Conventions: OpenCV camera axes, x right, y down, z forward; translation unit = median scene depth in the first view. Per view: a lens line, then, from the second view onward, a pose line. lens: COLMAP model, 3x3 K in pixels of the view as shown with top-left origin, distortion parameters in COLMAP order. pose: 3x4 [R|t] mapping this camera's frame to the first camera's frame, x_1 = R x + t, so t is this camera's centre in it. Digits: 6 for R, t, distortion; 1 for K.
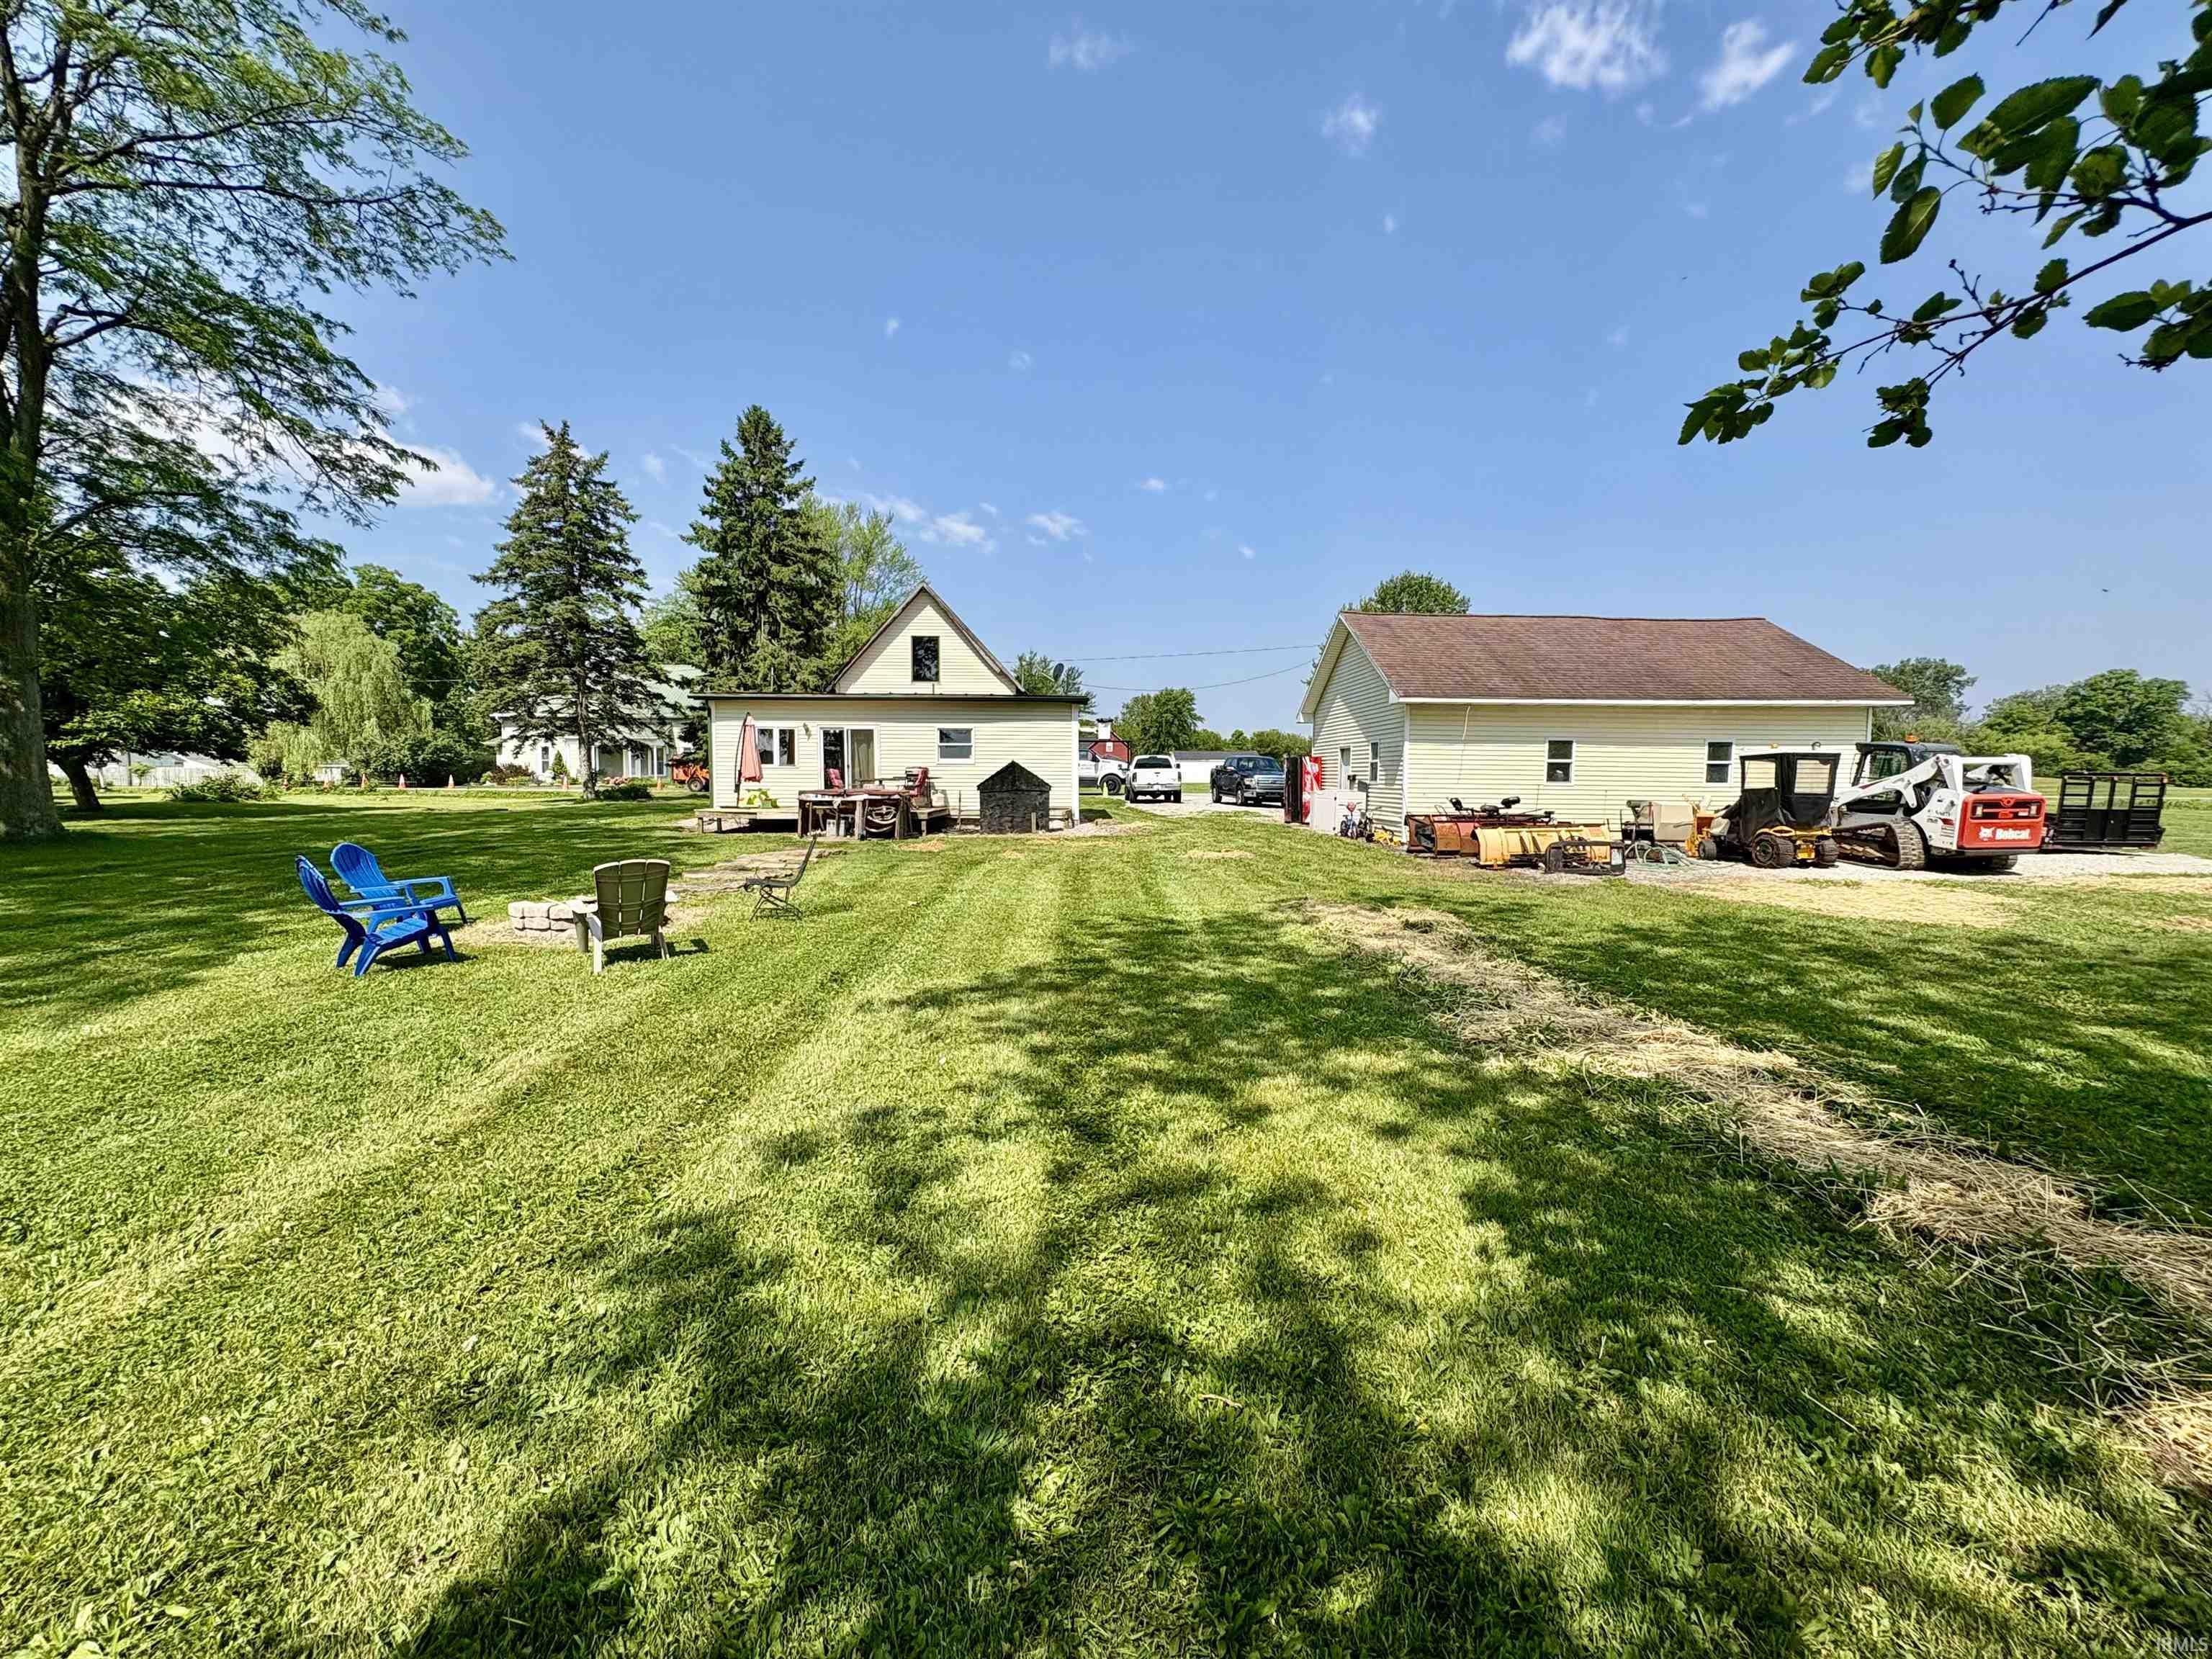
lens RADIAL K [[881.2, 0, 1107.7], [0, 881.2, 826.1], [0, 0, 1]] dist [0.000006, 0.000474]
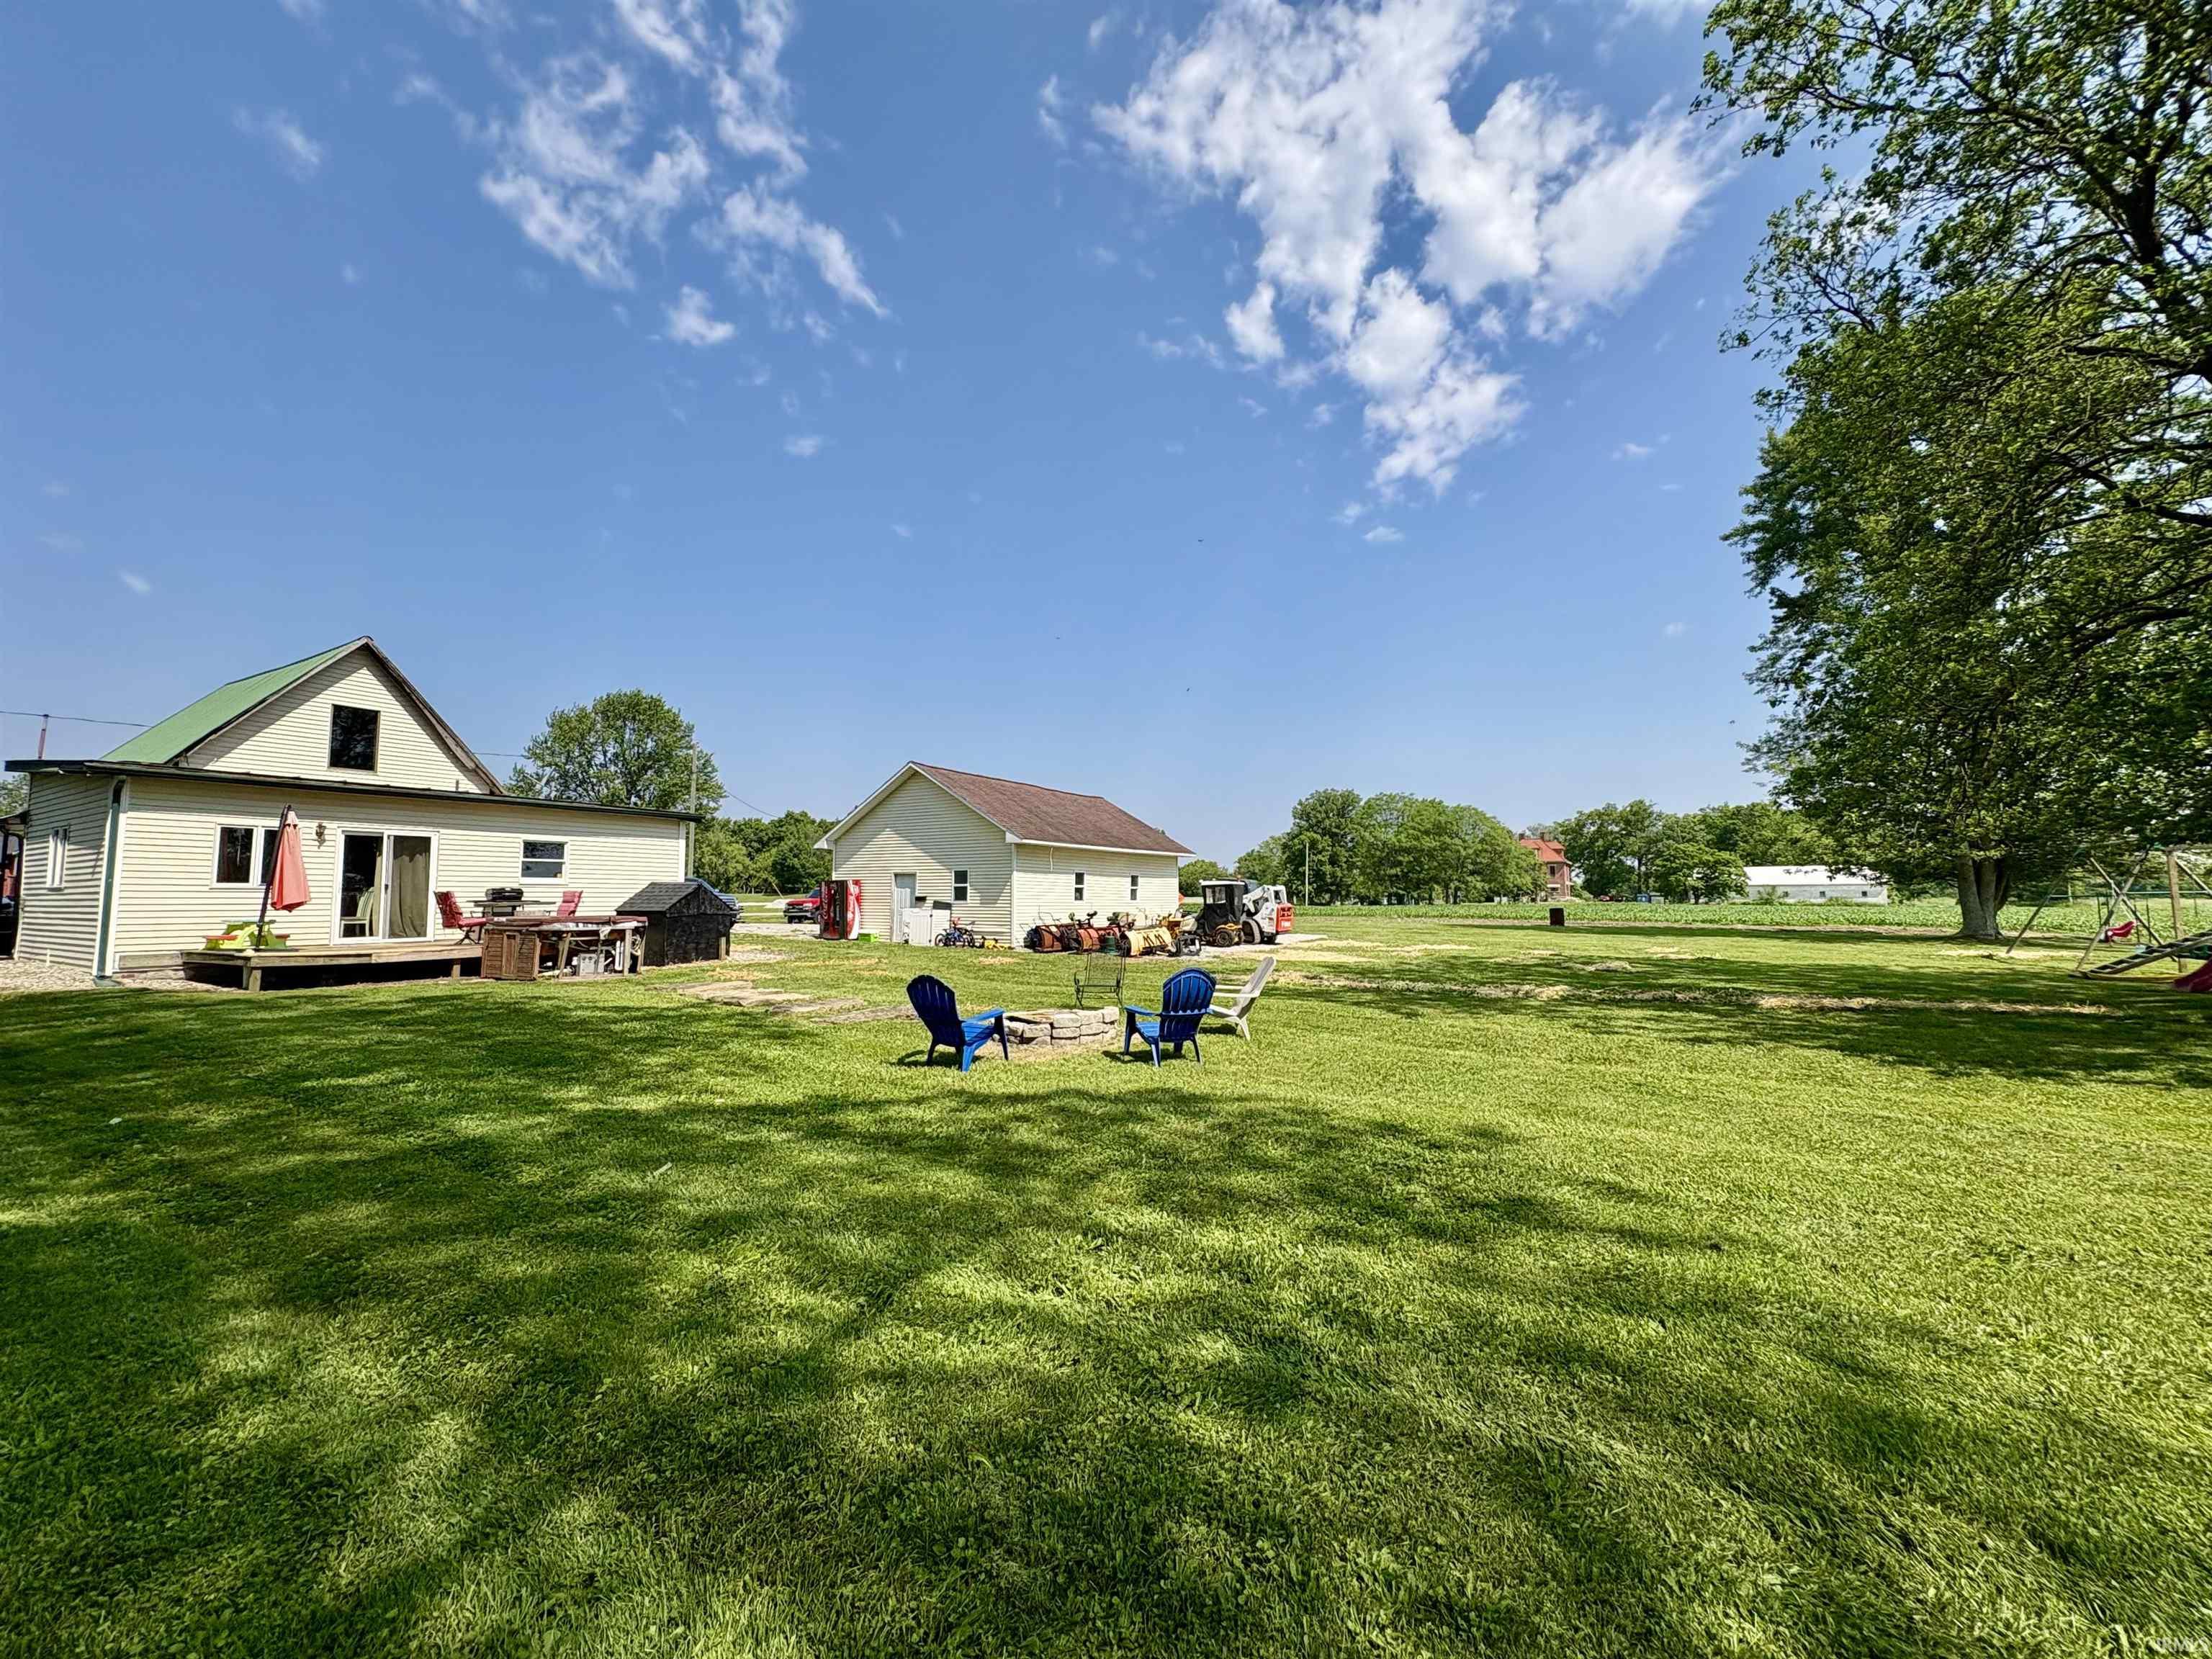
lens RADIAL K [[881.2, 0, 1107.7], [0, 881.2, 826.1], [0, 0, 1]] dist [0.000006, 0.000474]
pose [[0.553274, 0.063096, 0.830606, -0.569535], [0.049586, 0.992864, -0.108452, -0.009610], [-0.831522, 0.101191, 0.546197, 0.114427]]
